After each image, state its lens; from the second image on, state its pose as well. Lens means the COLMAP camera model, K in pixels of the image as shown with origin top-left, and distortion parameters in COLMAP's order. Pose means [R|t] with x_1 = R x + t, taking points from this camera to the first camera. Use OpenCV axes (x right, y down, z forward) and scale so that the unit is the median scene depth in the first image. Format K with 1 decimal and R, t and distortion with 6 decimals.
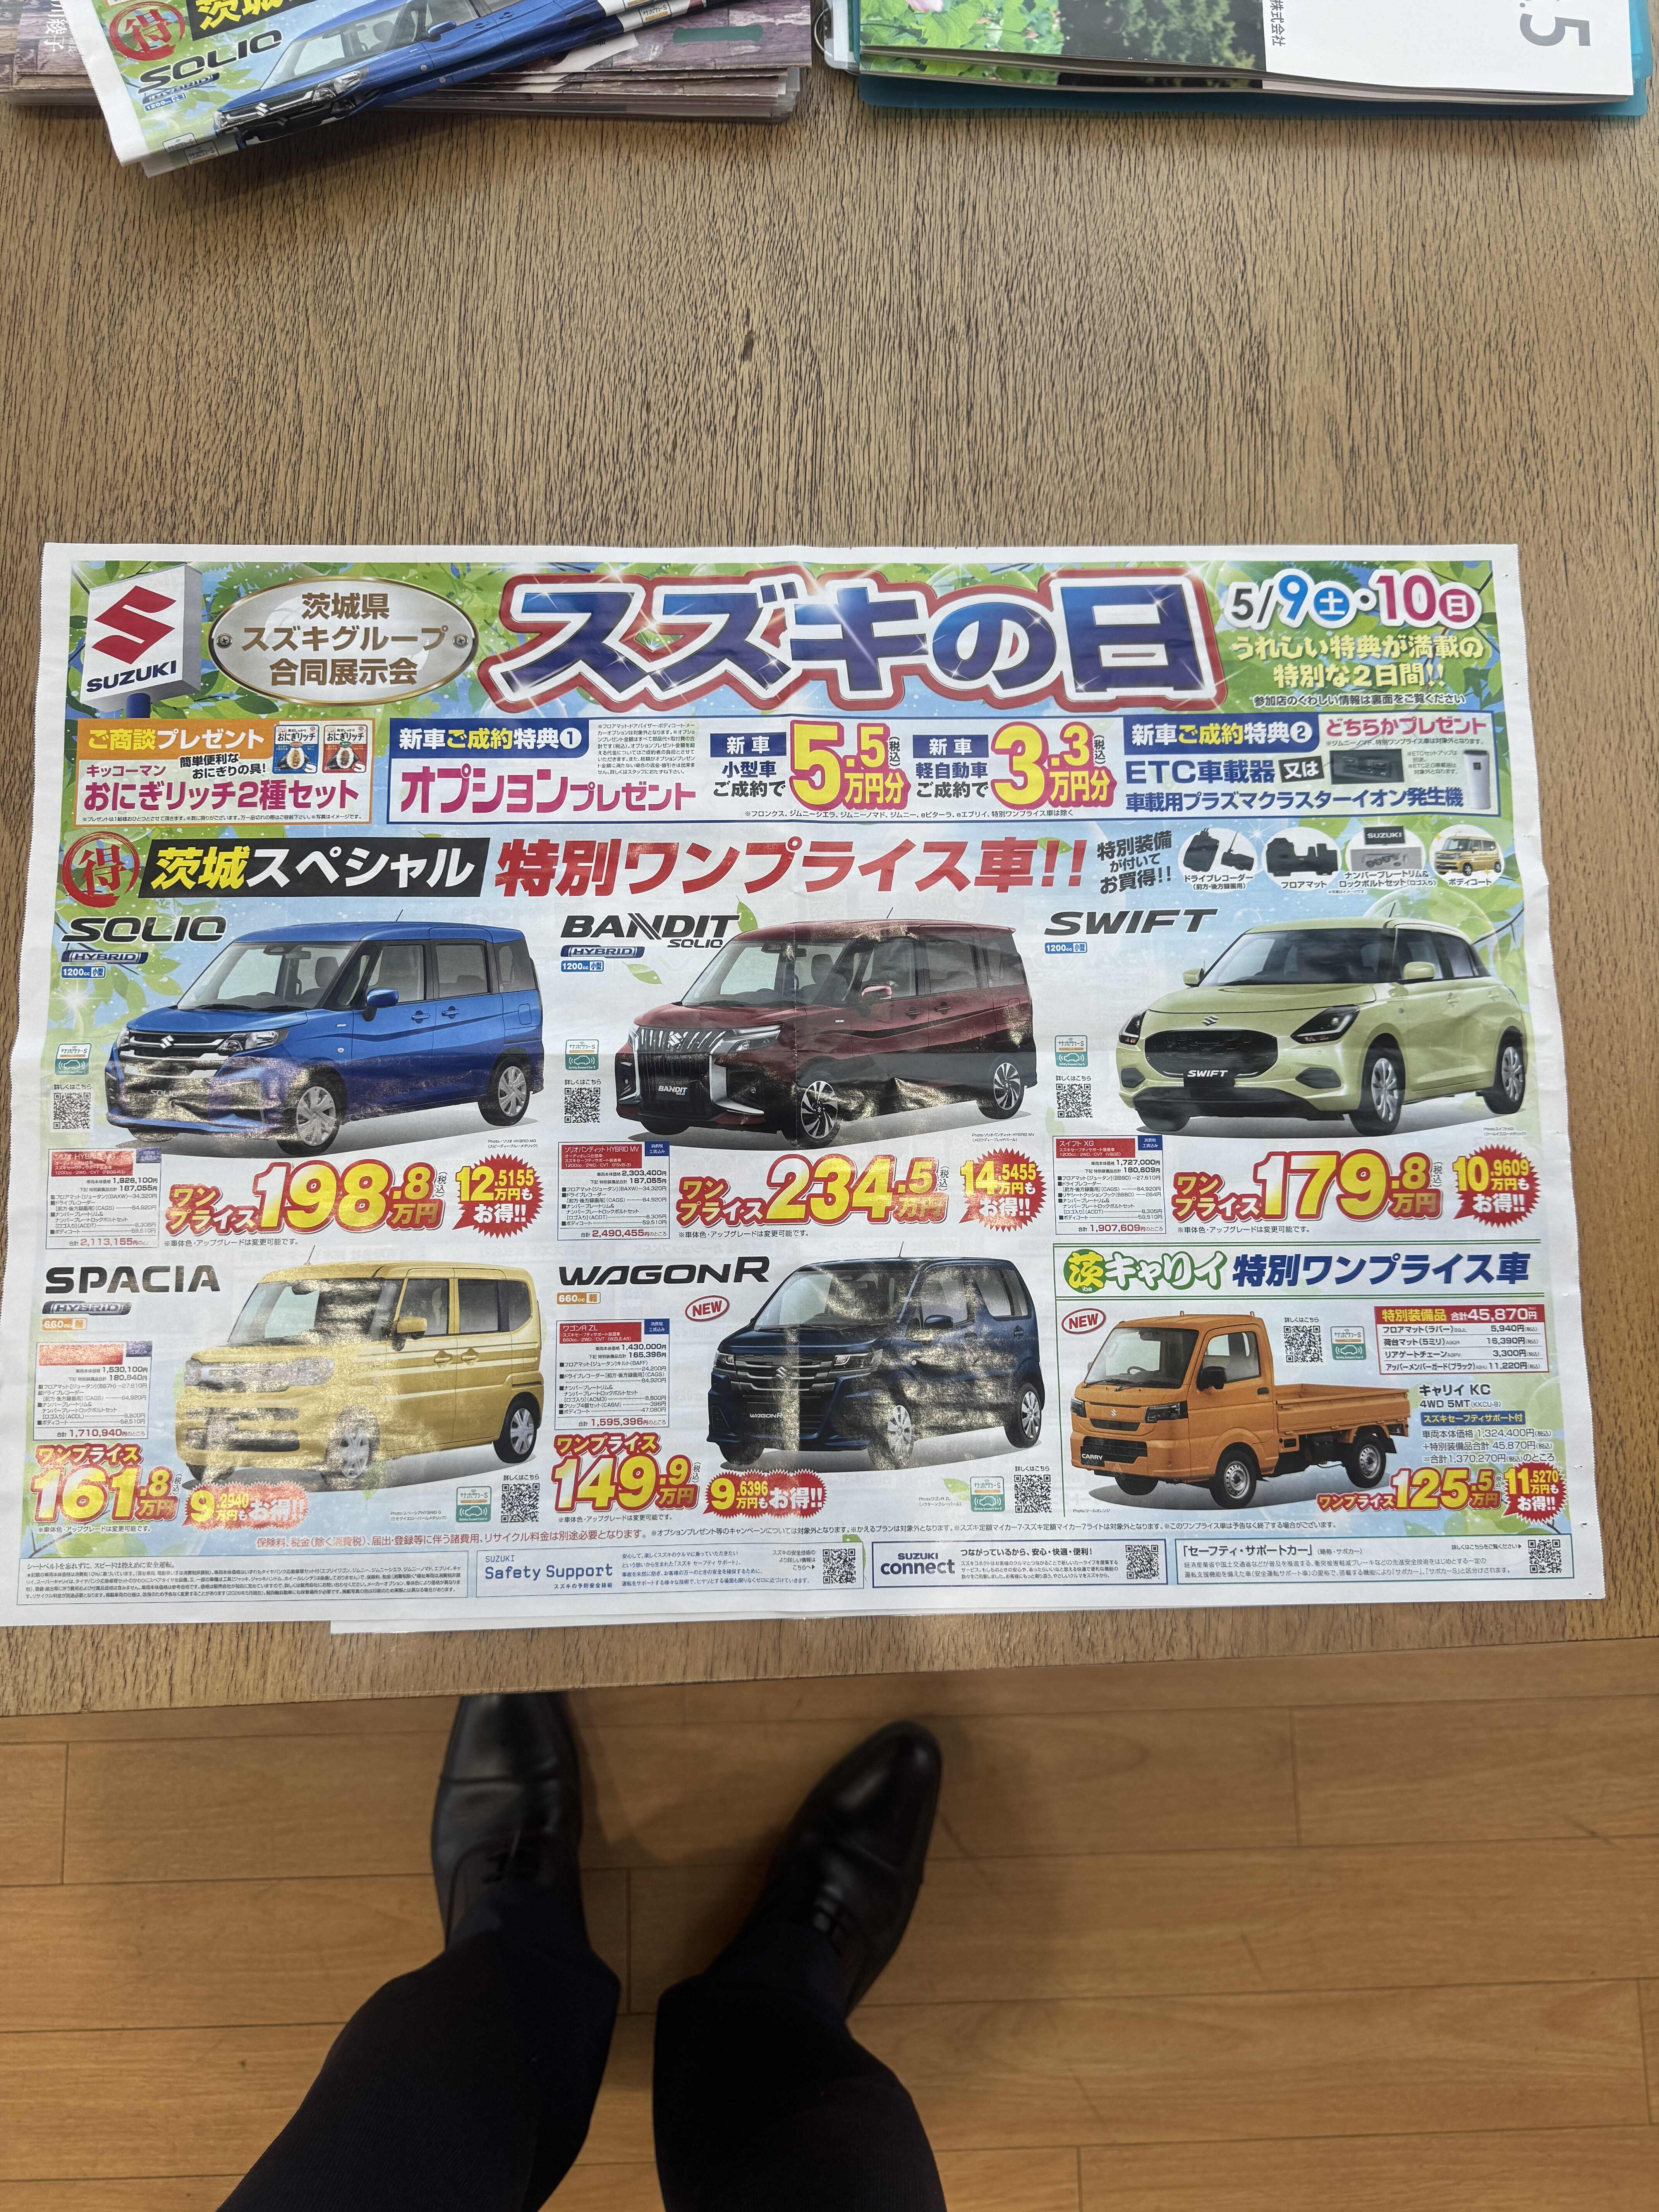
lens RADIAL K [[1559.3, 0, 824.9], [0, 1559.3, 1102.6], [0, 0, 1]] dist [-0.010983, 0.001365]
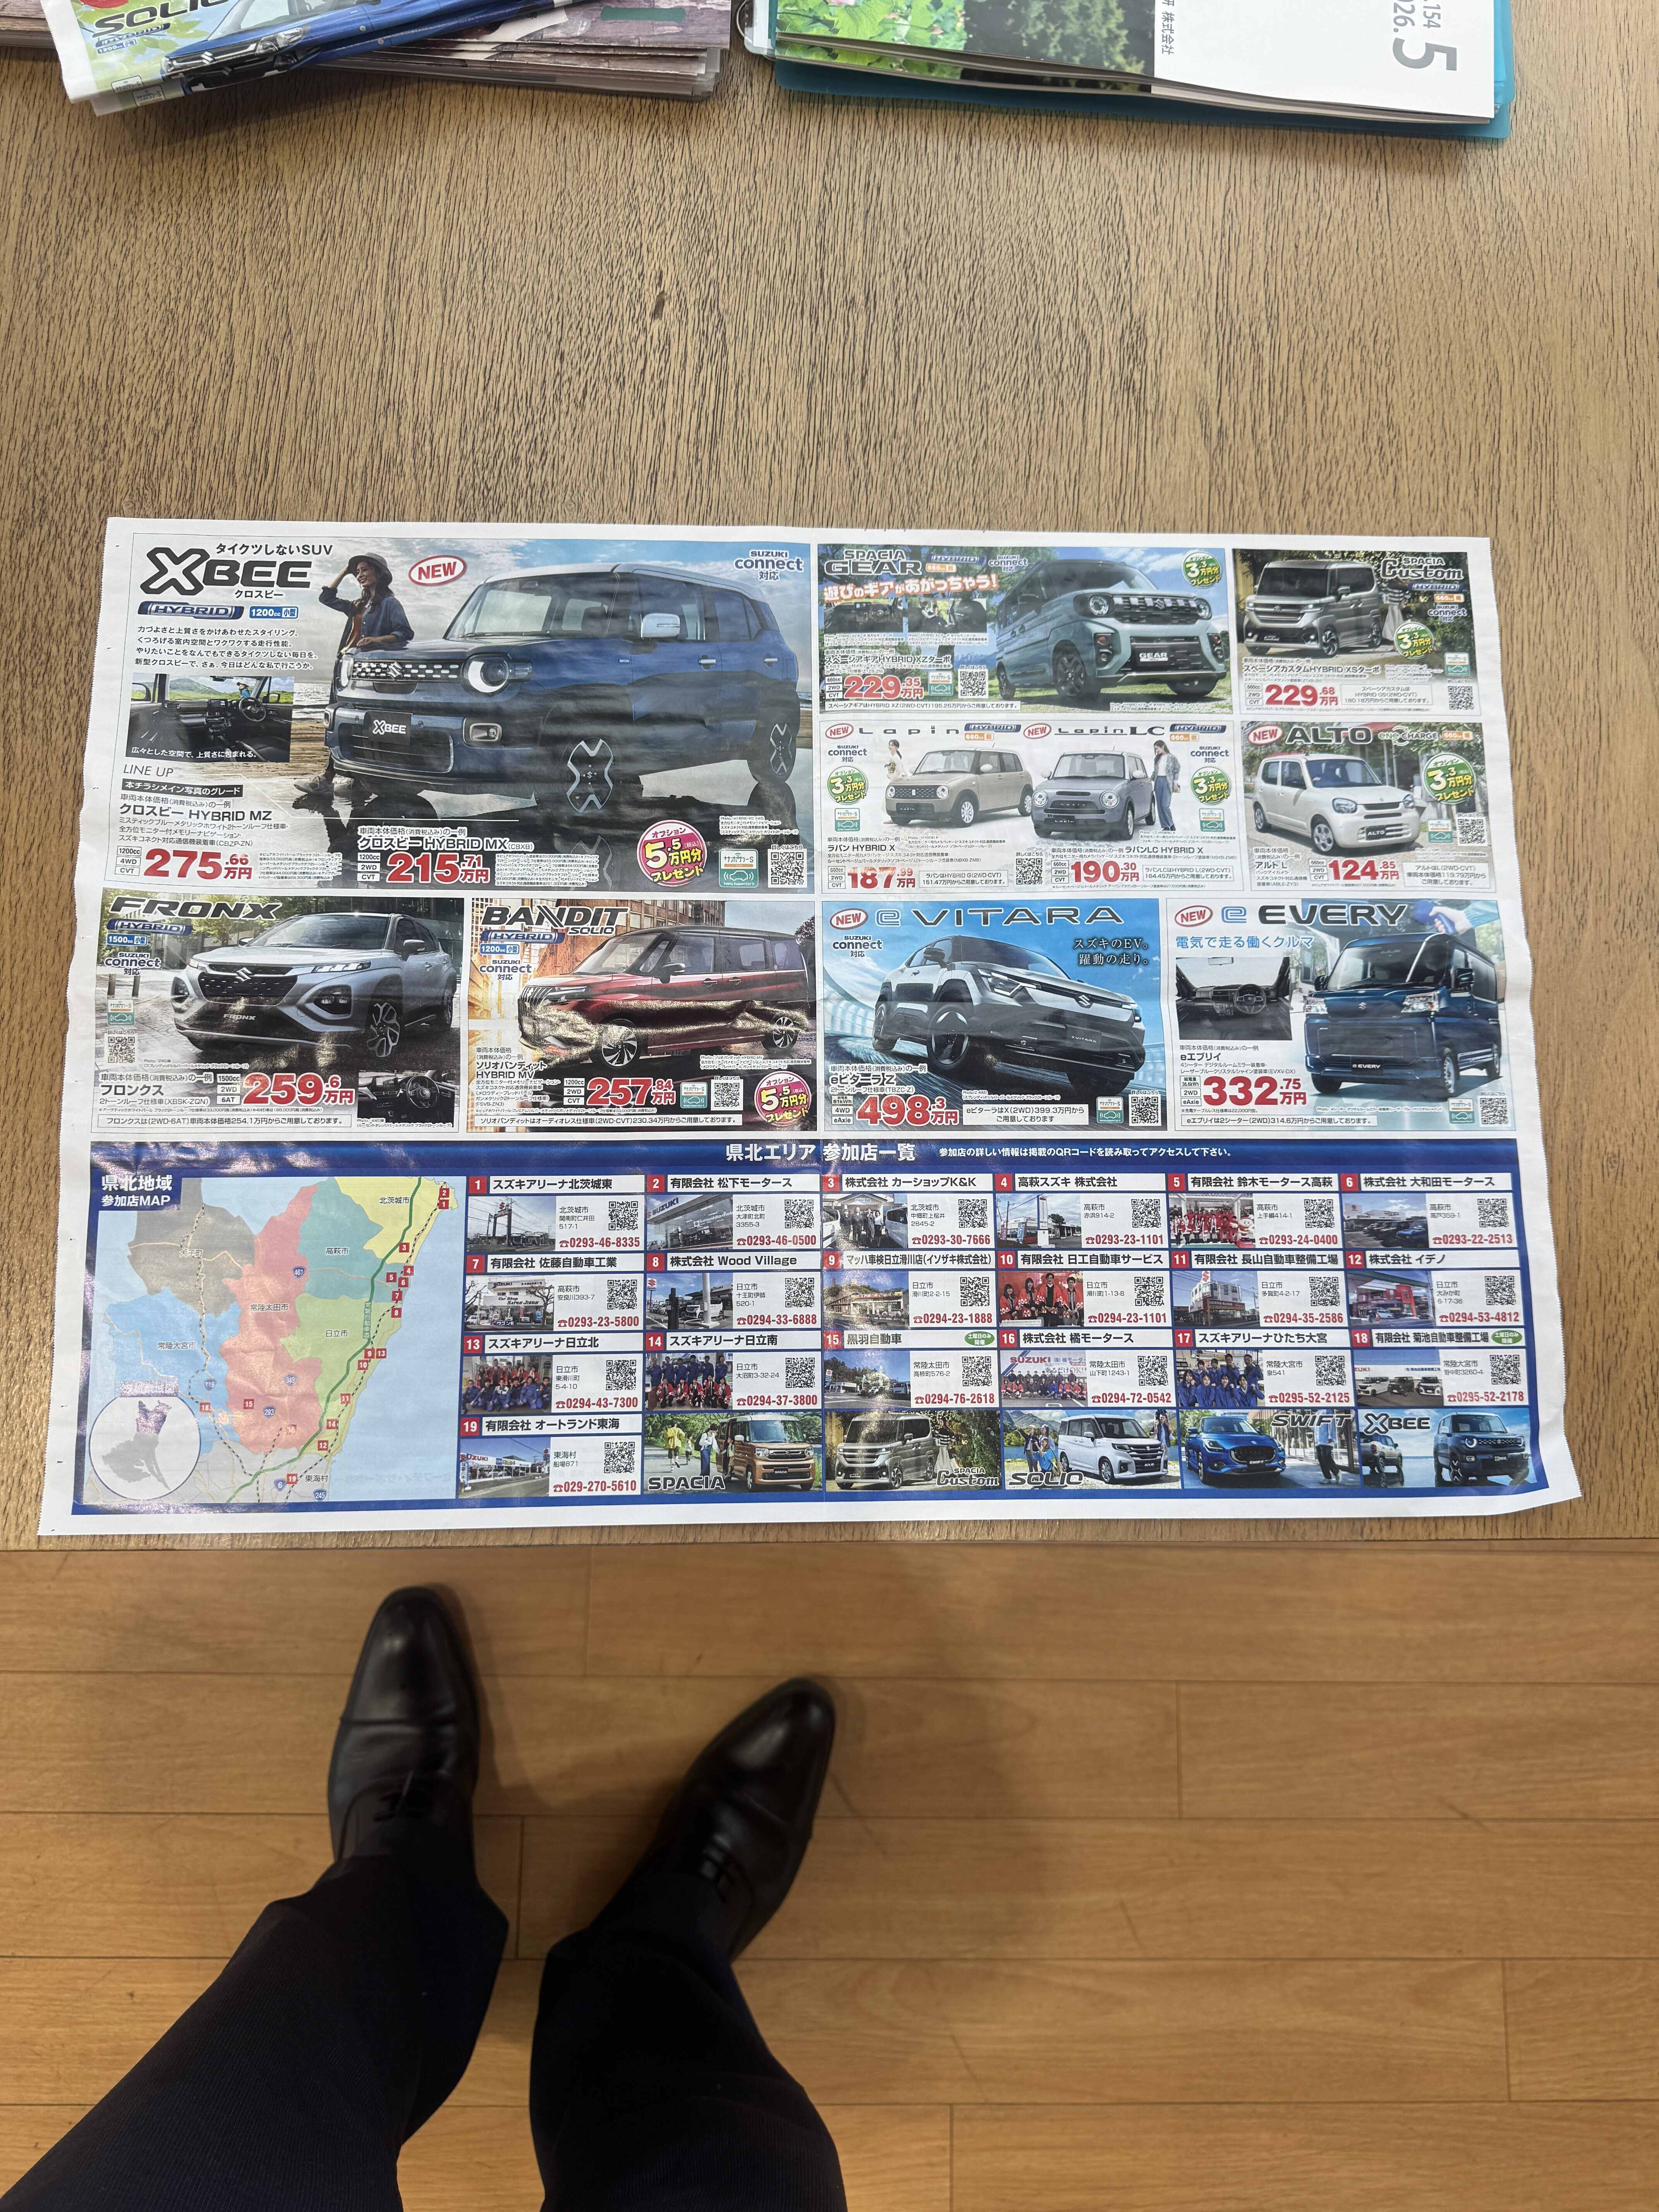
lens RADIAL K [[1559.3, 0, 833.5], [0, 1559.3, 1110.2], [0, 0, 1]] dist [-0.010983, 0.001365]
pose [[0.998915, 0.042481, 0.019086, 0.071046], [-0.042151, 0.998961, -0.017344, 0.075372], [-0.019803, 0.016521, 0.999667, -0.055506]]
